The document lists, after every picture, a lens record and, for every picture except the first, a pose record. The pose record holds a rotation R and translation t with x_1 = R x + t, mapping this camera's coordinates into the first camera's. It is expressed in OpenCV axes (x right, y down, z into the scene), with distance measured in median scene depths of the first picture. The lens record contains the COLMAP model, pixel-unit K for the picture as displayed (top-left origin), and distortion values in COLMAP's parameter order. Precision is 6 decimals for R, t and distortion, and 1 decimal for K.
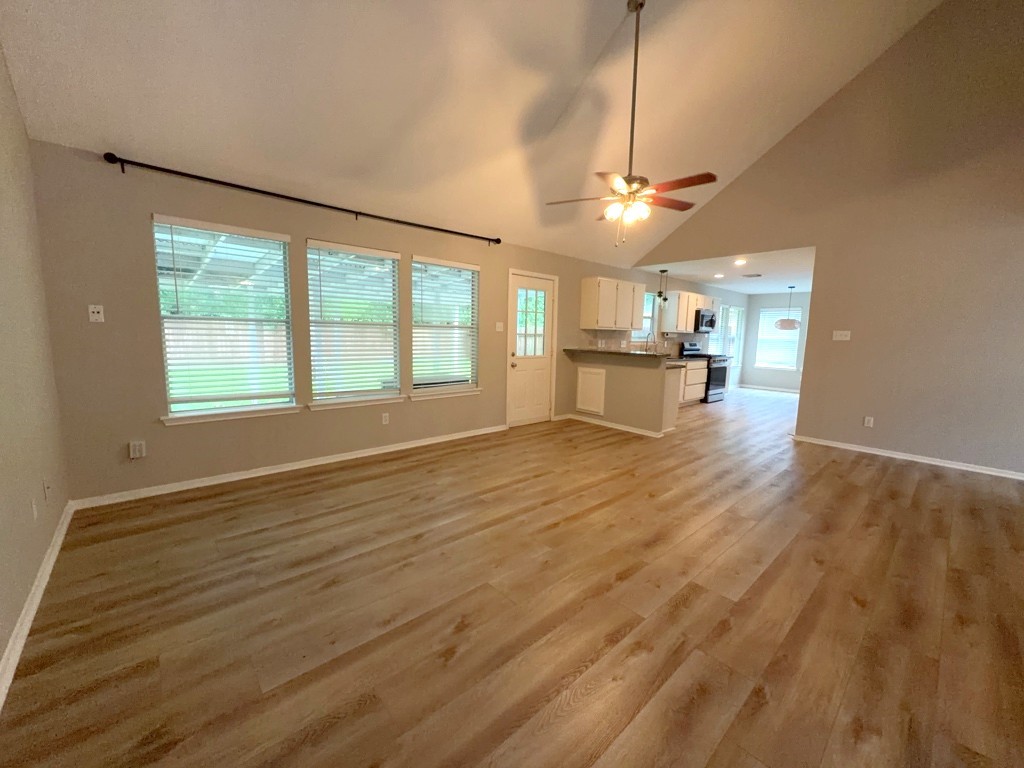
lens RADIAL K [[407.4, 0, 512.4], [0, 407.4, 385.6], [0, 0, 1]] dist [-0.001010, 0.000007]
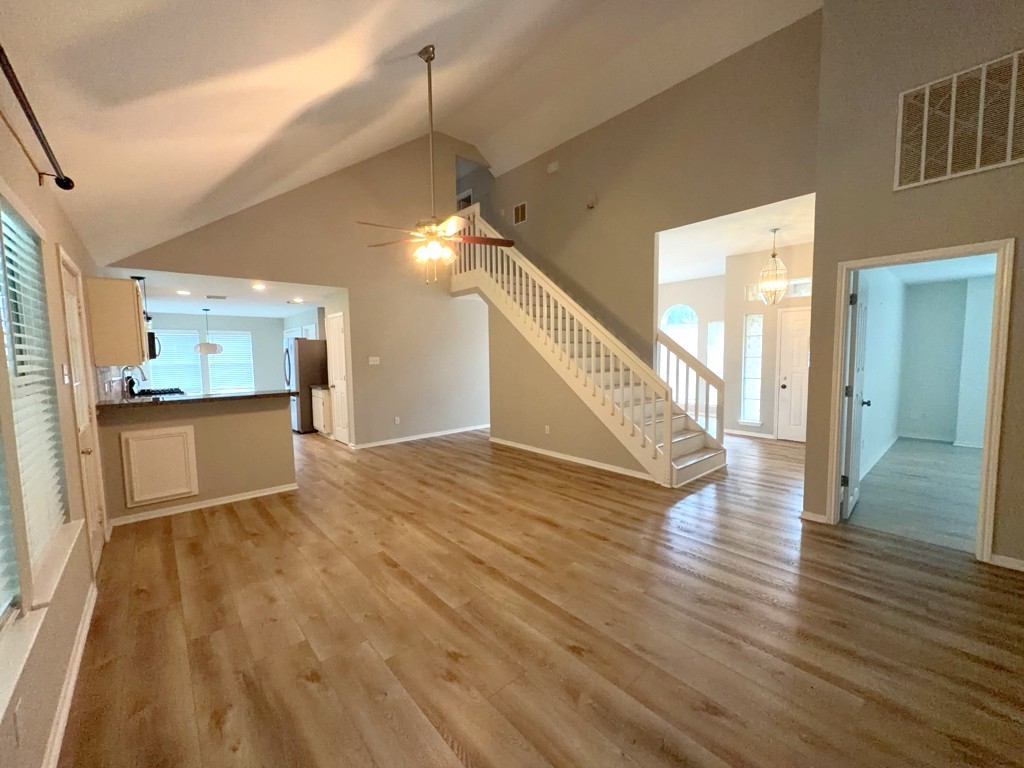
lens RADIAL K [[407.4, 0, 513.1], [0, 407.4, 387.1], [0, 0, 1]] dist [-0.001010, 0.000007]
pose [[0.006631, -0.108634, 0.994060, -0.678056], [0.142664, 0.984016, 0.106585, -0.156530], [-0.989749, 0.141110, 0.022023, 0.740251]]
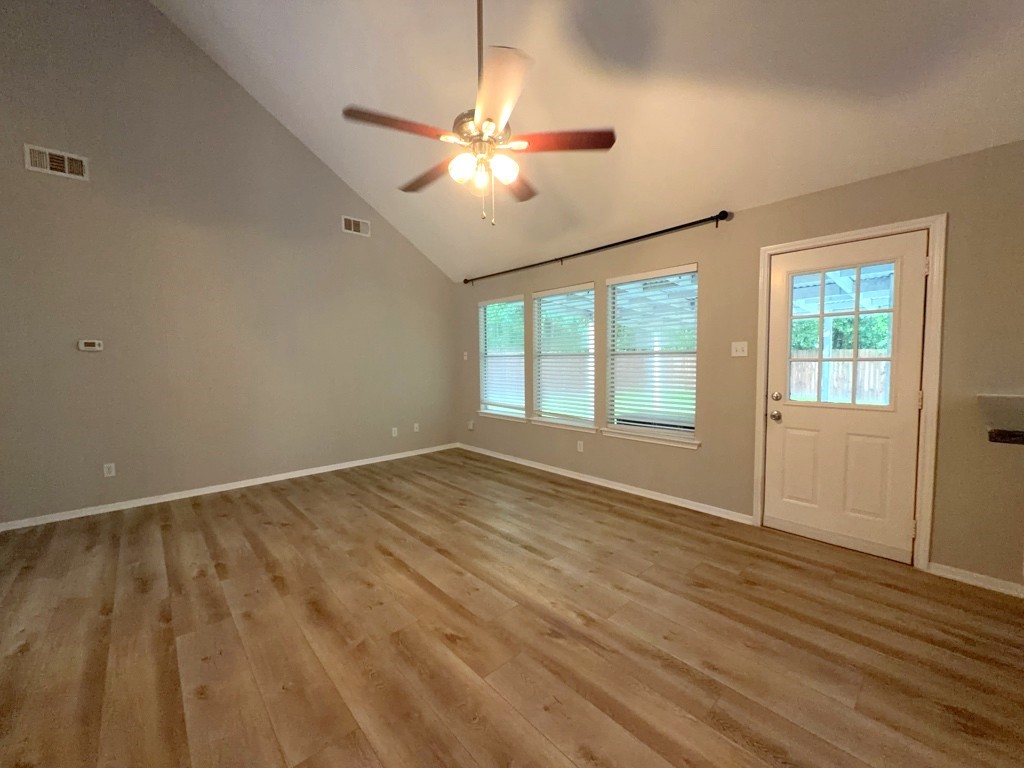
lens RADIAL K [[407.4, 0, 511.7], [0, 407.4, 387.5], [0, 0, 1]] dist [-0.001010, 0.000007]
pose [[0.004233, 0.046207, -0.998923, 0.835909], [-0.117296, 0.992059, 0.045392, -0.108986], [0.993088, 0.116978, 0.009620, 0.961282]]
